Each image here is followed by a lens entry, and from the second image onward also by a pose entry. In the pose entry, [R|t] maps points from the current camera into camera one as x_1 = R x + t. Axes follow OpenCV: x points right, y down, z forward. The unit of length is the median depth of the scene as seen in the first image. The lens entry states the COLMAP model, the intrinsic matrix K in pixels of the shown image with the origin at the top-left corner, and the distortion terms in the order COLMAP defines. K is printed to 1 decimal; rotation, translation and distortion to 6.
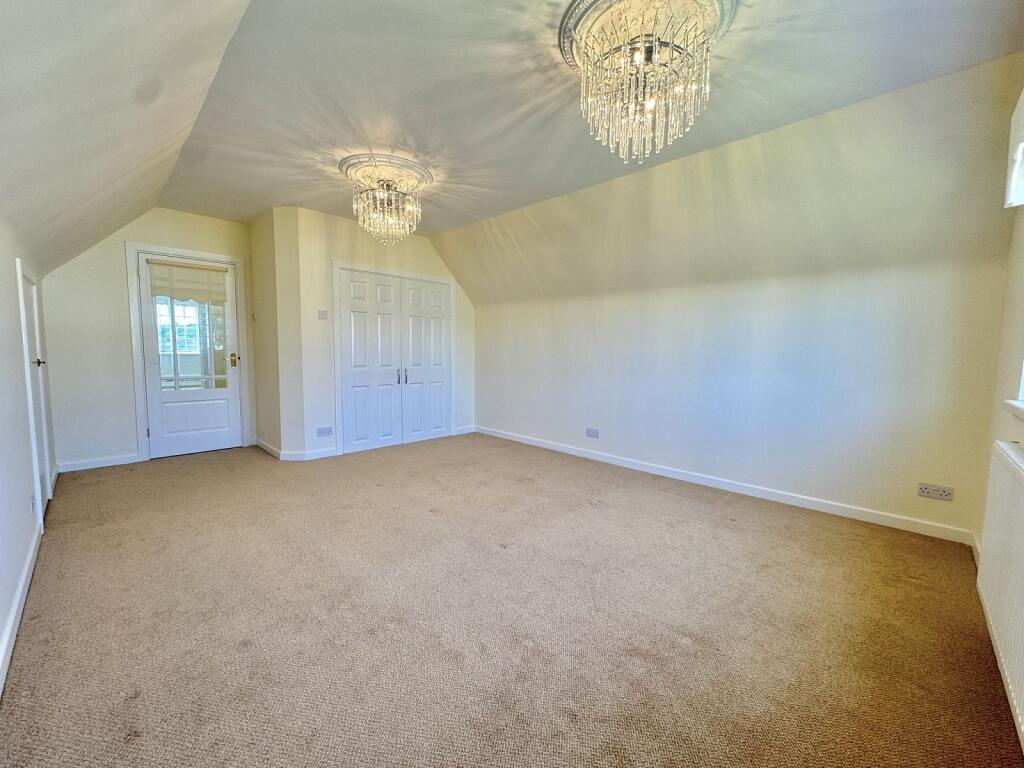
lens RADIAL K [[408.8, 0, 512.0], [0, 408.8, 384.0], [0, 0, 1]] dist [-0.003289, -0.000189]
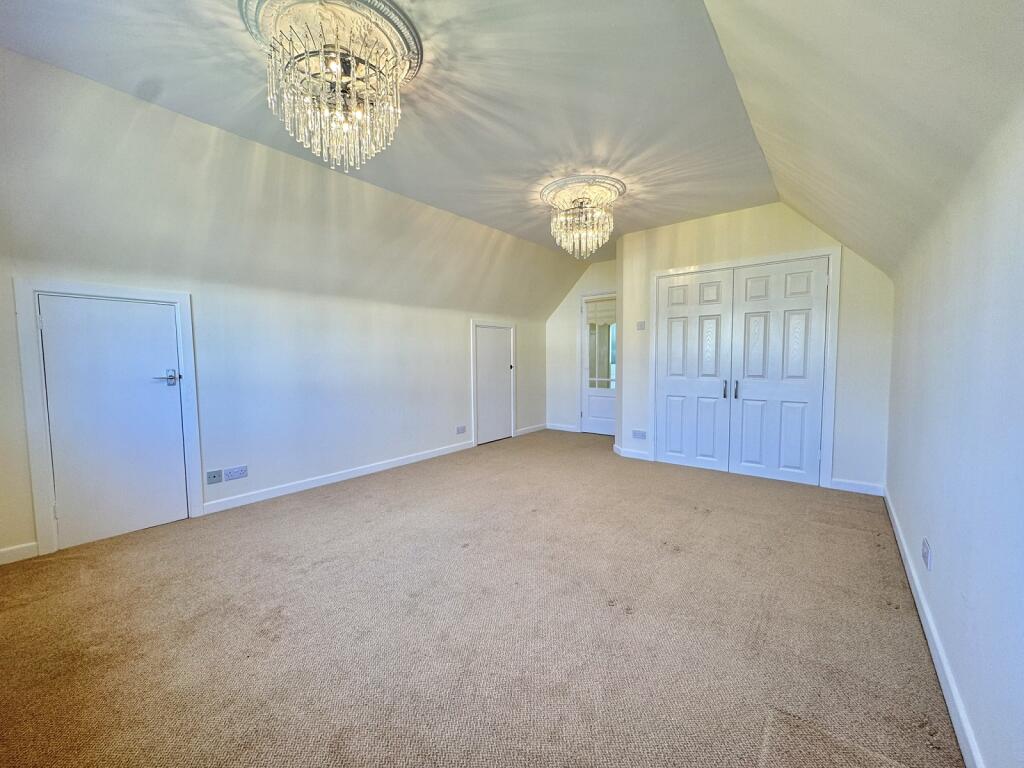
lens RADIAL K [[408.8, 0, 512.0], [0, 408.8, 384.0], [0, 0, 1]] dist [-0.003289, -0.000189]
pose [[0.100299, 0.048597, -0.993770, 0.645963], [-0.072575, 0.996503, 0.041406, -0.041098], [0.992307, 0.067969, 0.103475, 0.632111]]
